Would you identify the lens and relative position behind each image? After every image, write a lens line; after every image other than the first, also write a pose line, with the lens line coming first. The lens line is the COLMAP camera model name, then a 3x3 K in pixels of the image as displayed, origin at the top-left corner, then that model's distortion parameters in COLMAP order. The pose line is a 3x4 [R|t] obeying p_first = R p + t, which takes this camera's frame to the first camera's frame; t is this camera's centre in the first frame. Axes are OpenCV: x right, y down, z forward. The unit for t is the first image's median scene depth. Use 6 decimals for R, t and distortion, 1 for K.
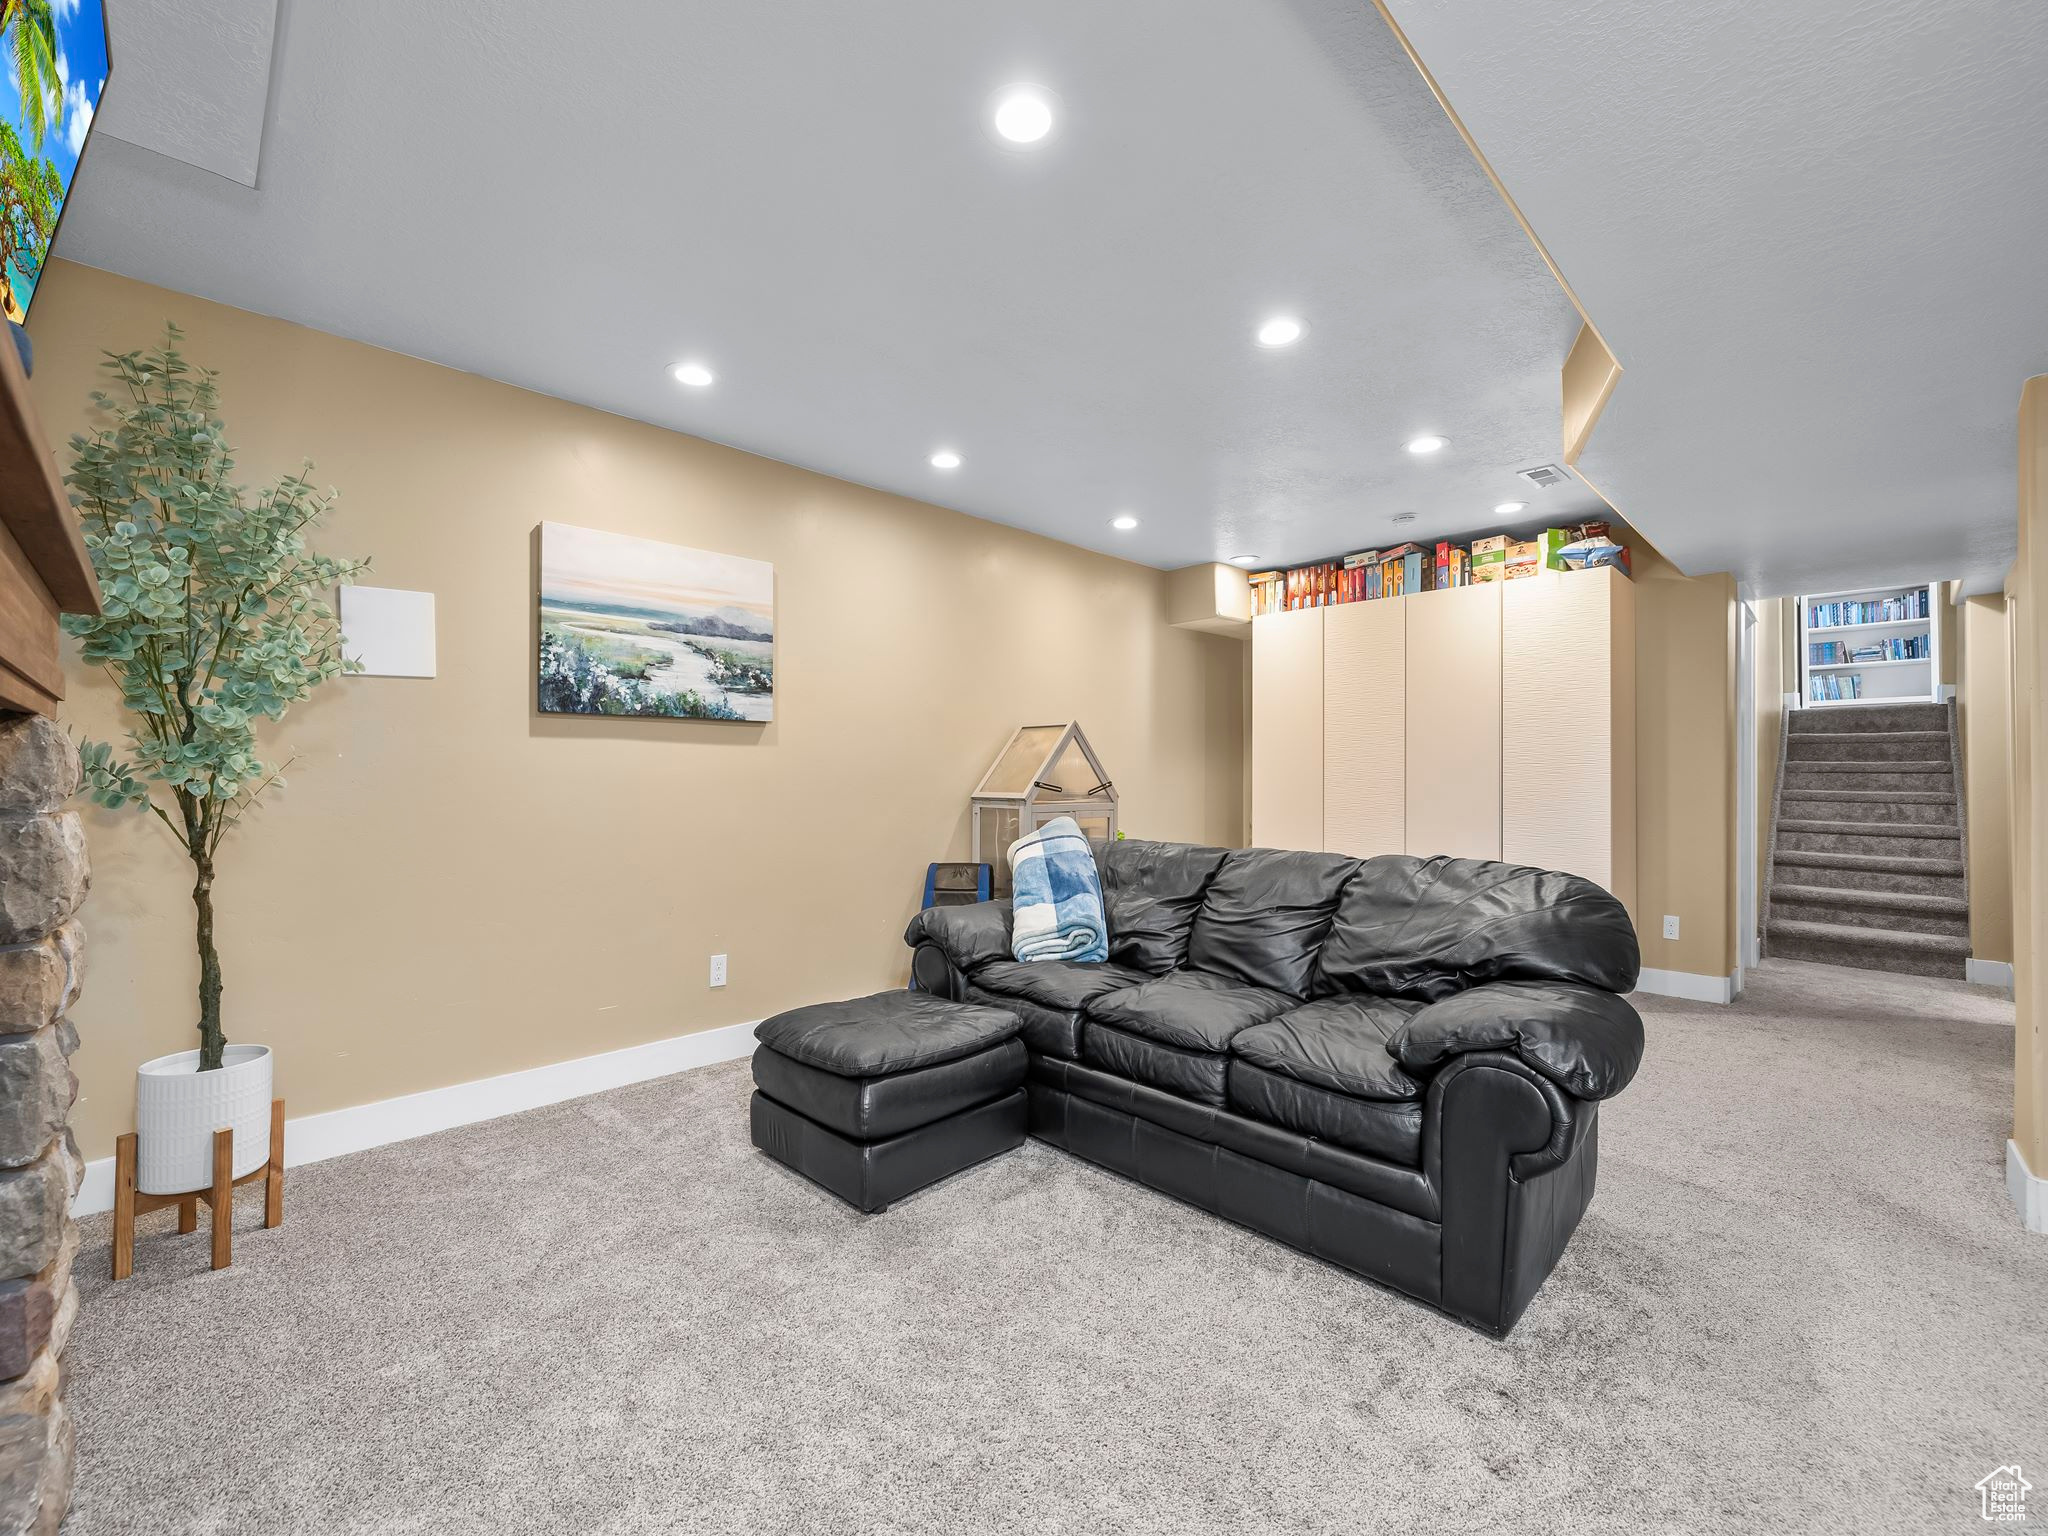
lens RADIAL K [[869.7, 0, 1019.6], [0, 869.7, 767.9], [0, 0, 1]] dist [-0.001651, 0.000021]
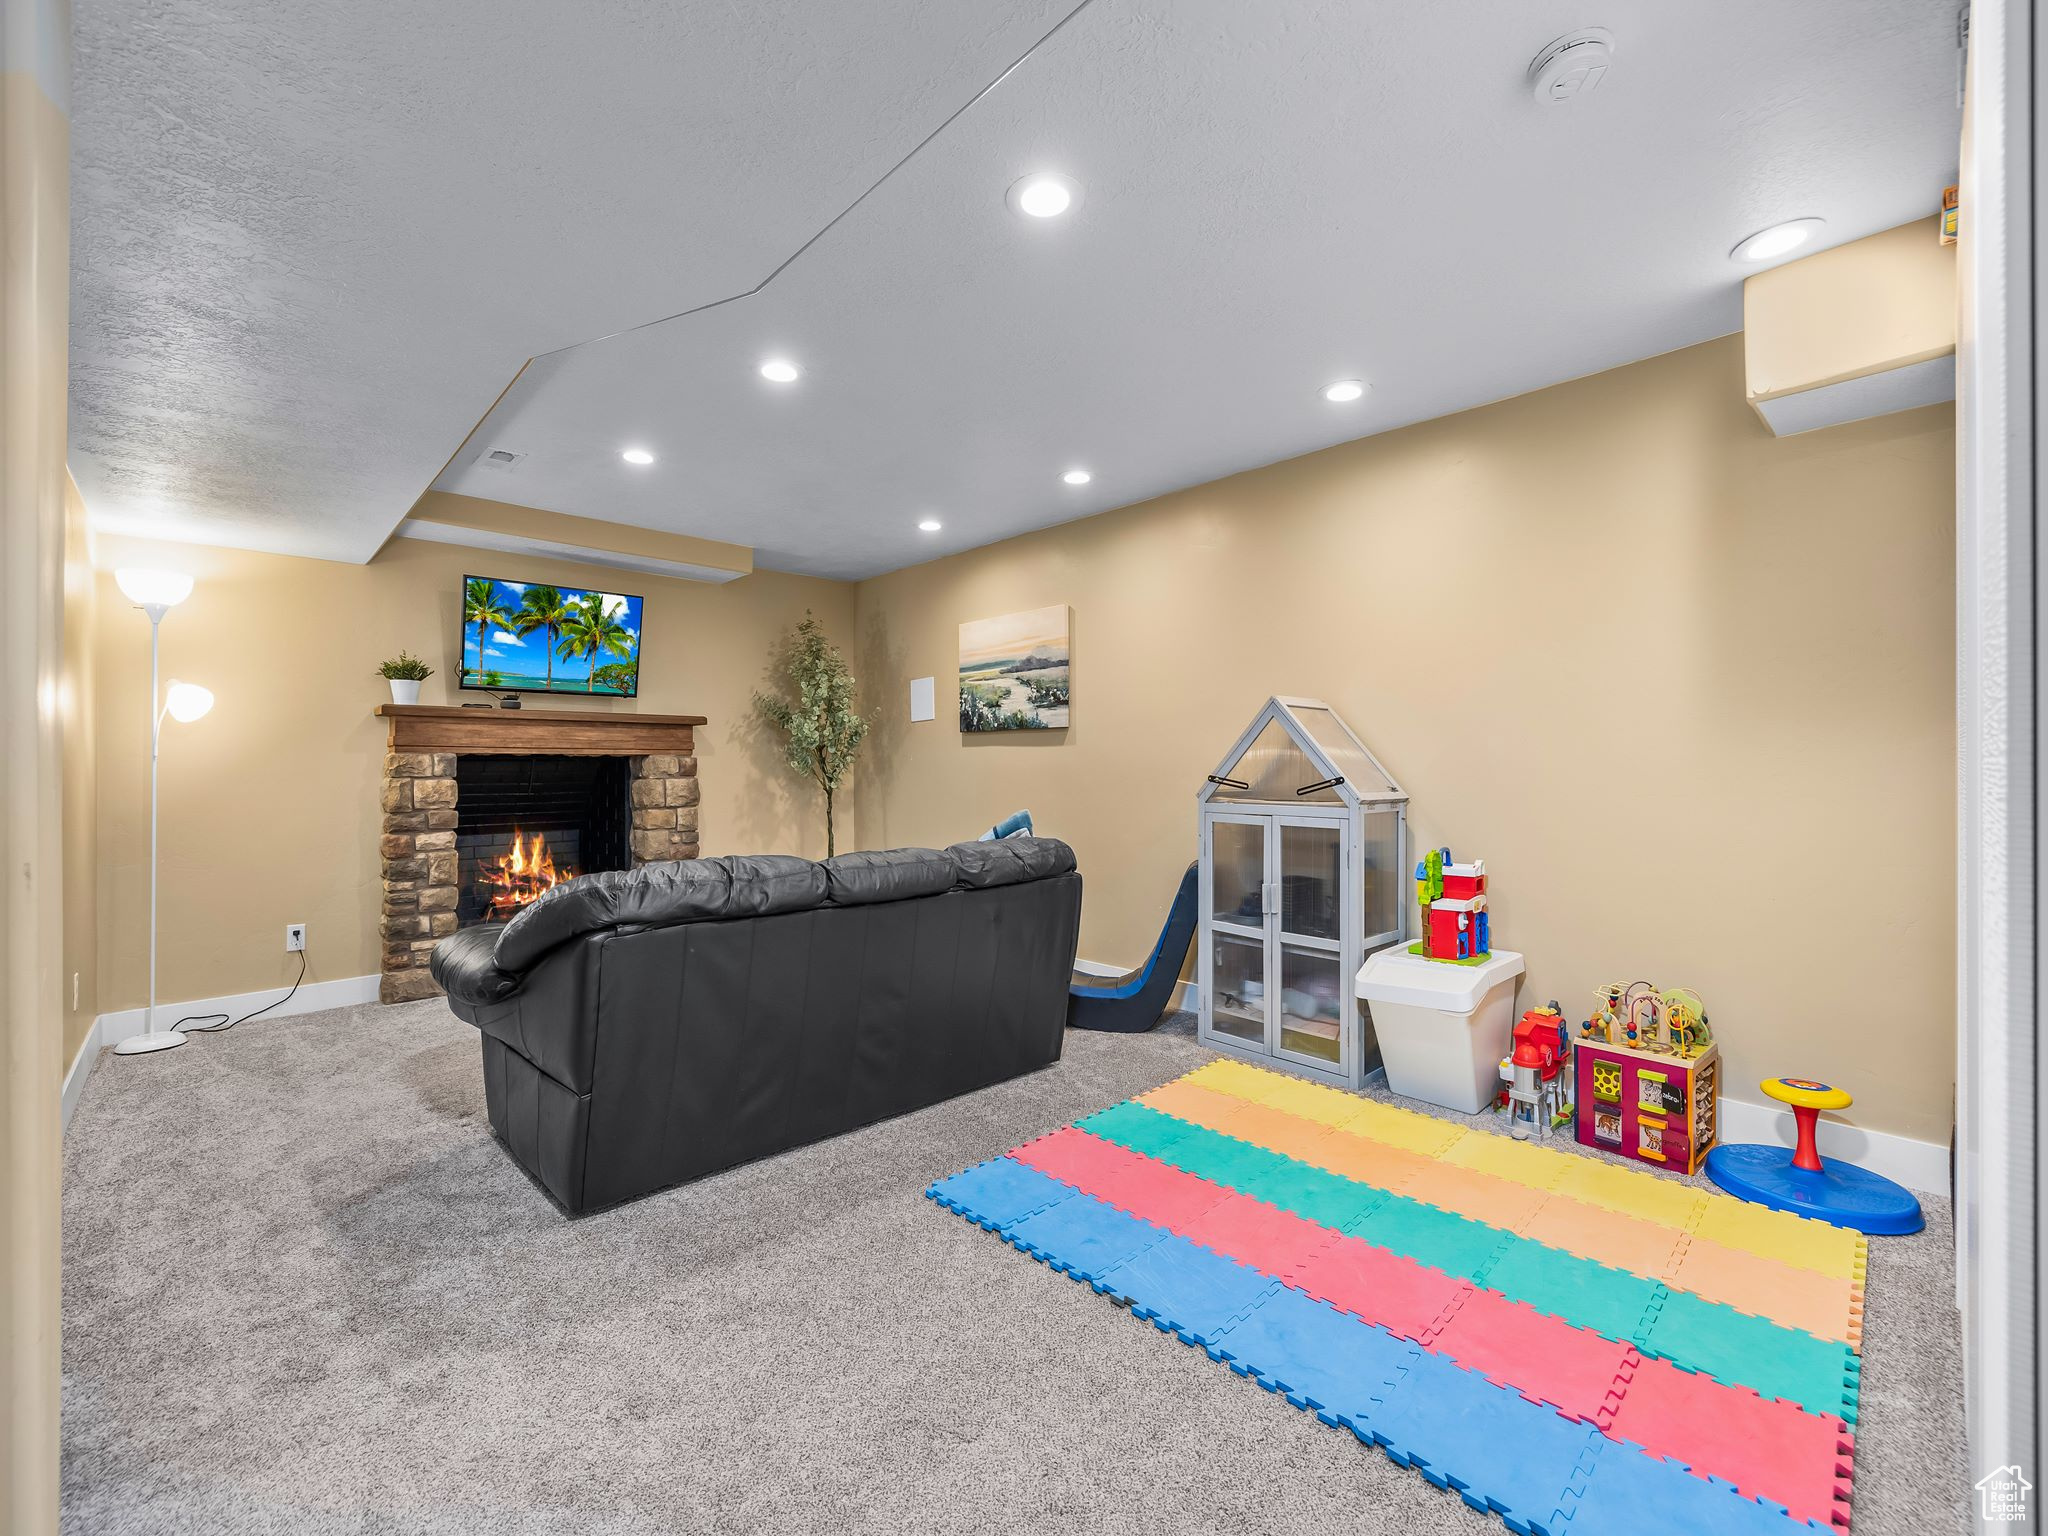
lens RADIAL K [[869.7, 0, 1020.0], [0, 869.7, 766.0], [0, 0, 1]] dist [-0.001651, 0.000021]
pose [[-0.030333, -0.006543, -0.999518, 1.070645], [0.004200, 0.999969, -0.006673, 0.014103], [0.999531, -0.004400, -0.030304, 1.031345]]
